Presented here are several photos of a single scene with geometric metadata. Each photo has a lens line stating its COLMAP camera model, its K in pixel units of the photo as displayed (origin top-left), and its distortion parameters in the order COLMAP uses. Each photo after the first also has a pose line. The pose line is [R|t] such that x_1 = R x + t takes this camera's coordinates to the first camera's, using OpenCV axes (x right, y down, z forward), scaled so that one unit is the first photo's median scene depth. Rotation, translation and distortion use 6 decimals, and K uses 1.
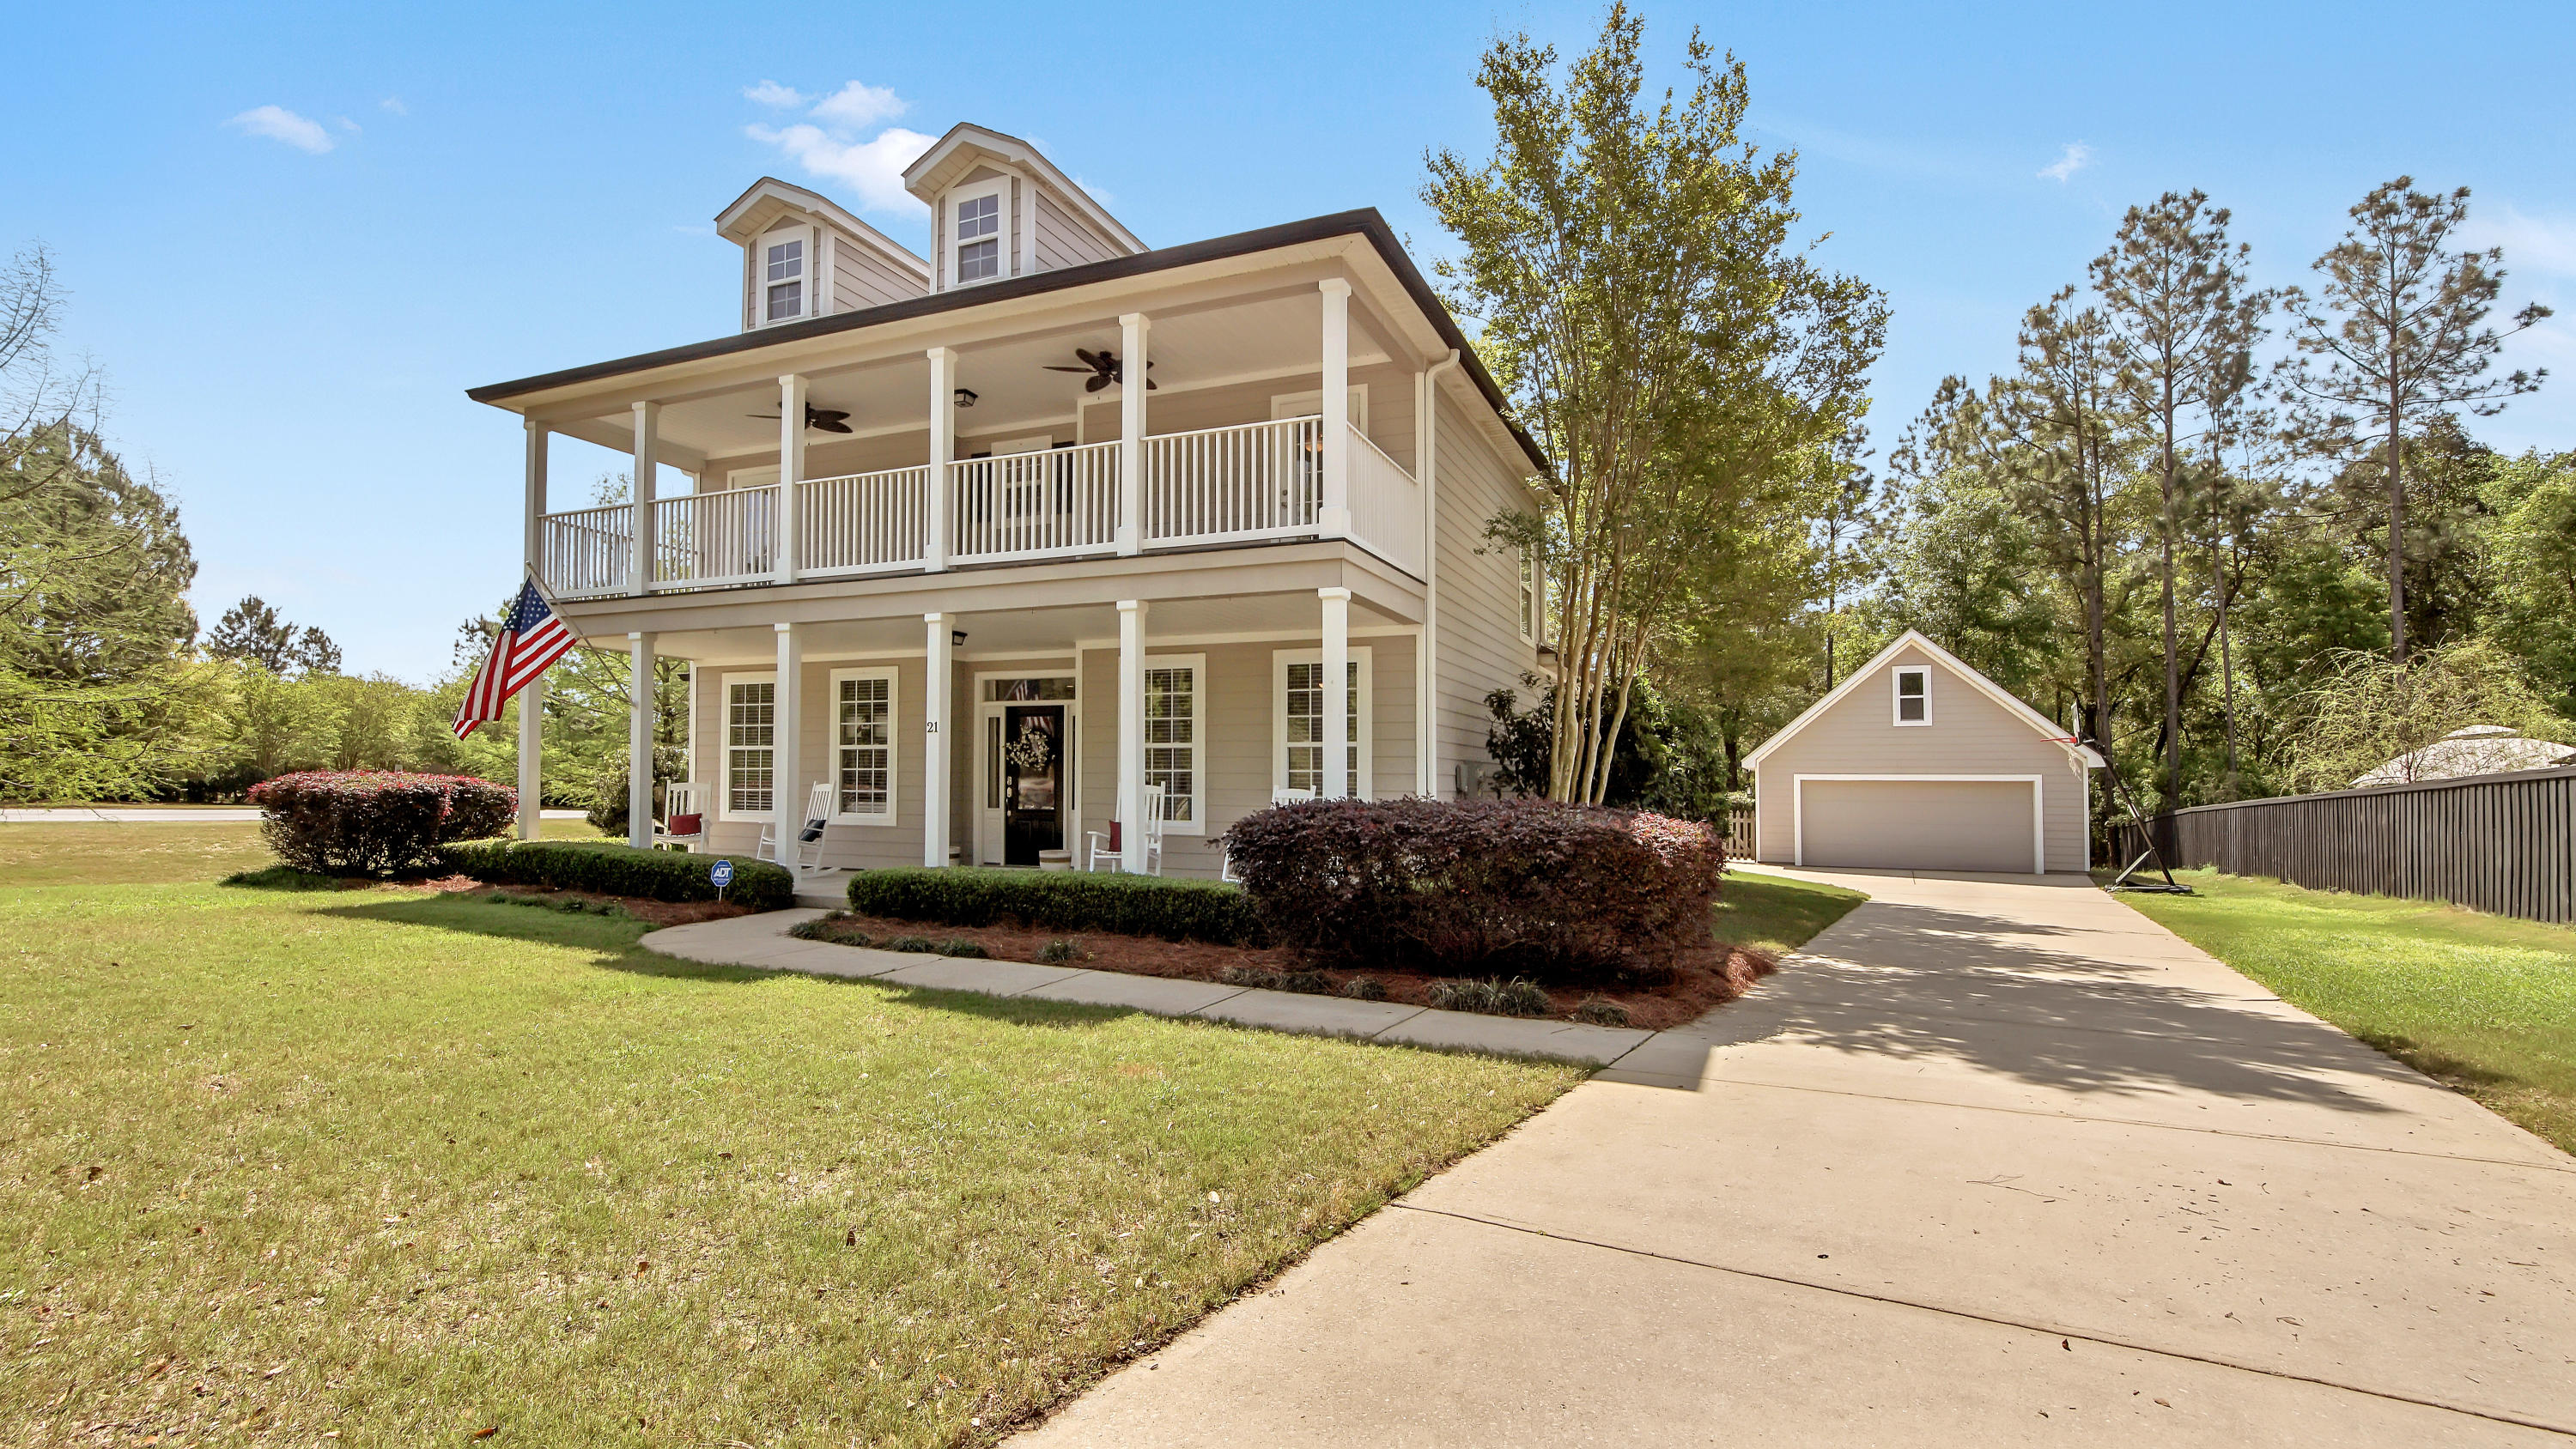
lens RADIAL K [[1148.9, 0, 1288.0], [0, 1148.9, 724.5], [0, 0, 1]] dist [0.026163, 0.000142]
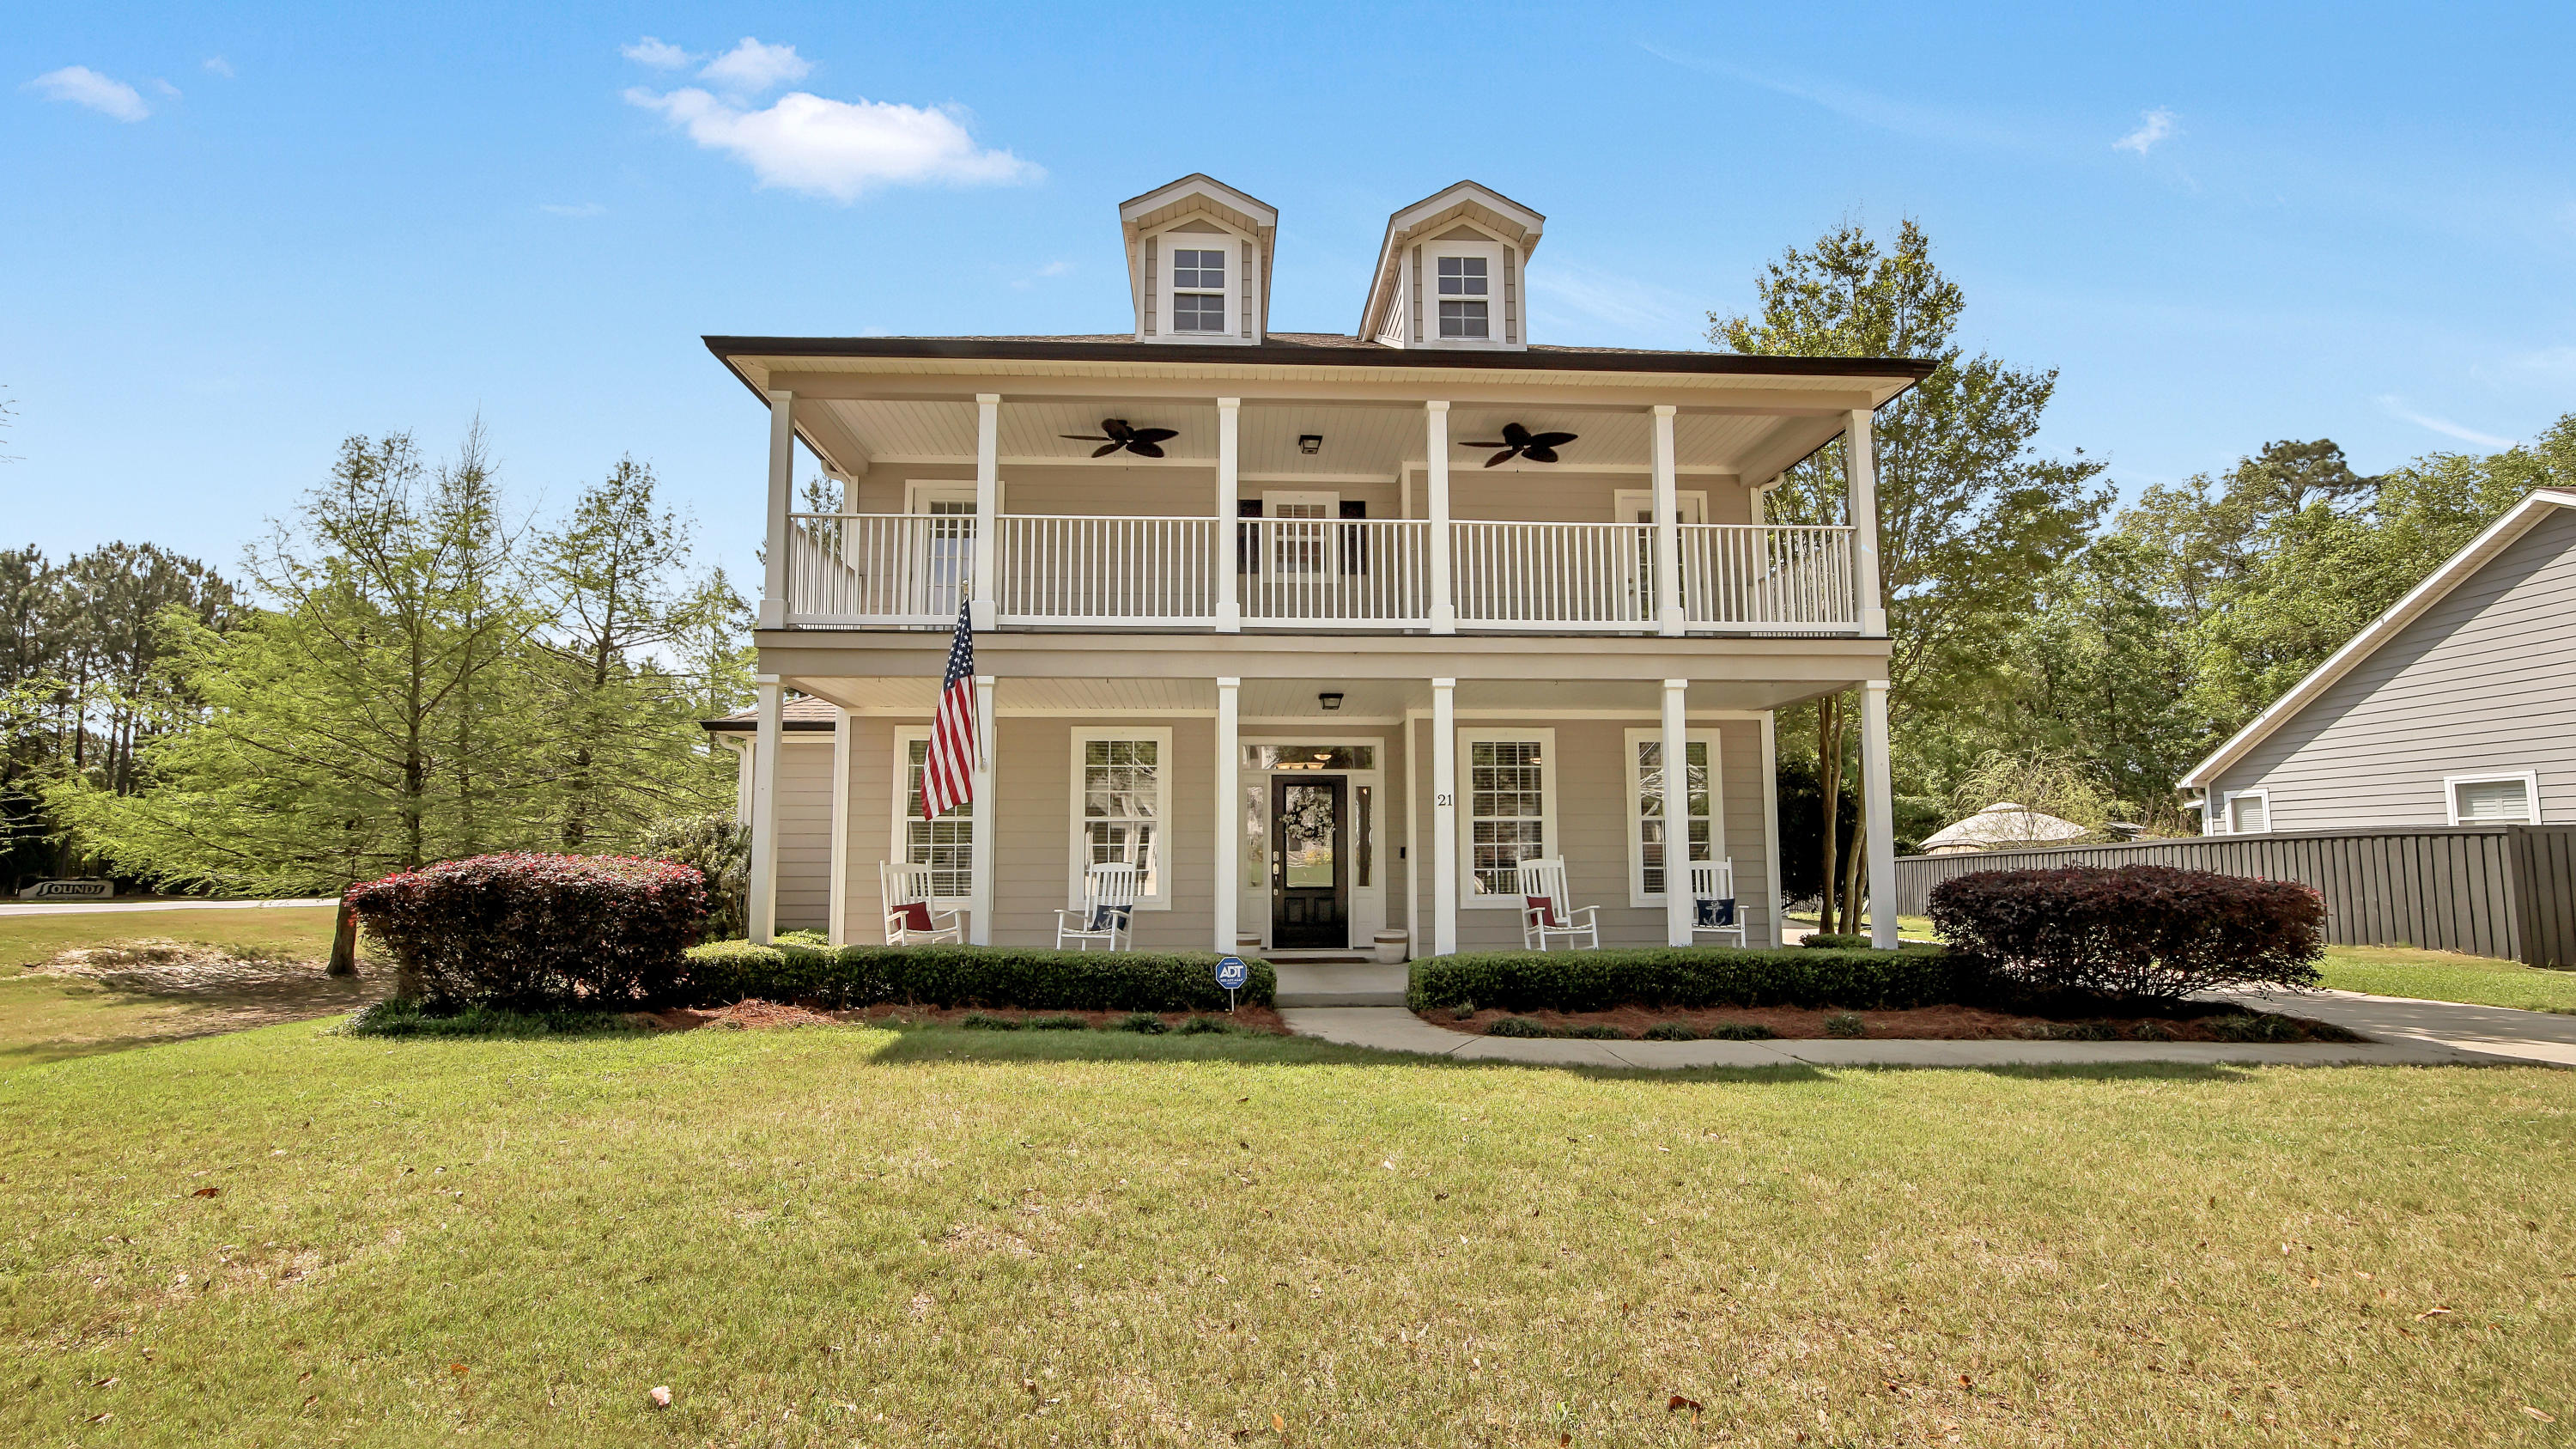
lens RADIAL K [[986.3, 0, 1314.5], [0, 986.3, 776.6], [0, 0, 1]] dist [0.002271, 0.000141]
pose [[0.895235, 0.025479, 0.444866, -0.626044], [-0.012291, 0.999396, -0.032504, 0.009451], [-0.445425, 0.023631, 0.895007, 0.272362]]
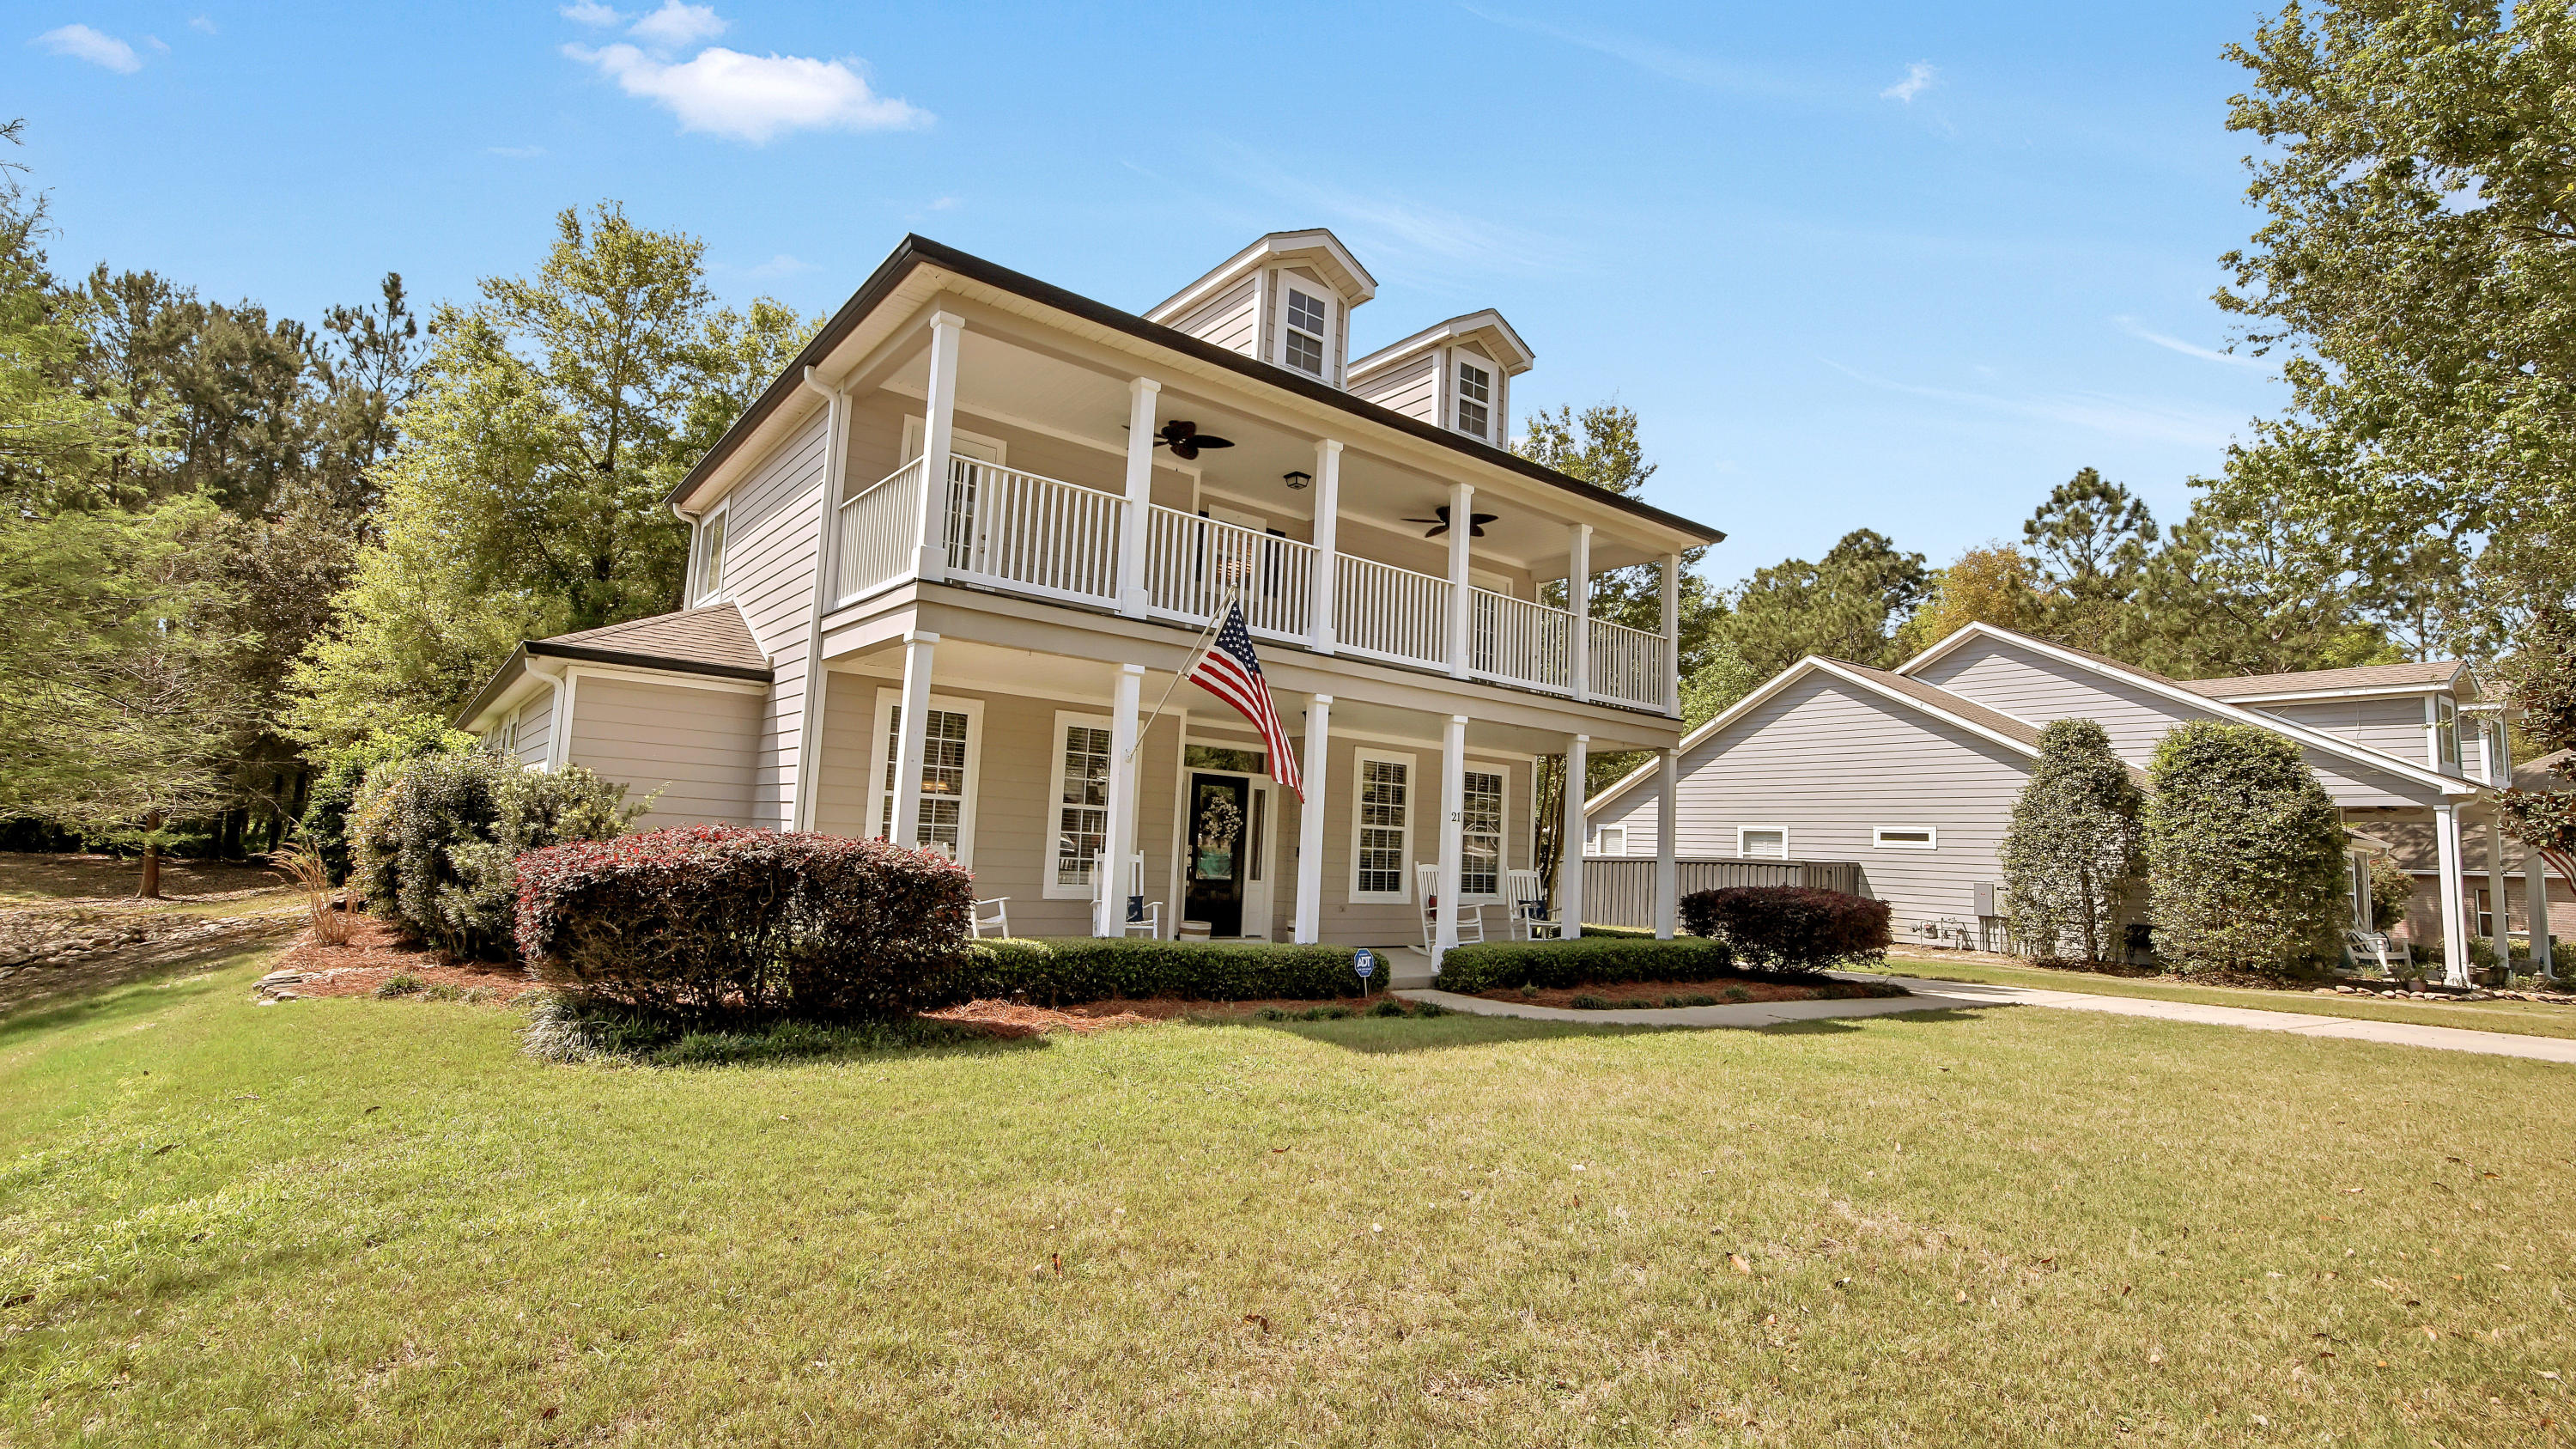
lens RADIAL K [[1149.3, 0, 1288.0], [0, 1149.3, 724.5], [0, 0, 1]] dist [0.026163, 0.000142]
pose [[0.473106, 0.114355, 0.873552, -1.137791], [-0.088596, 0.992689, -0.081968, 0.017283], [-0.876539, -0.038614, 0.479779, 0.498650]]
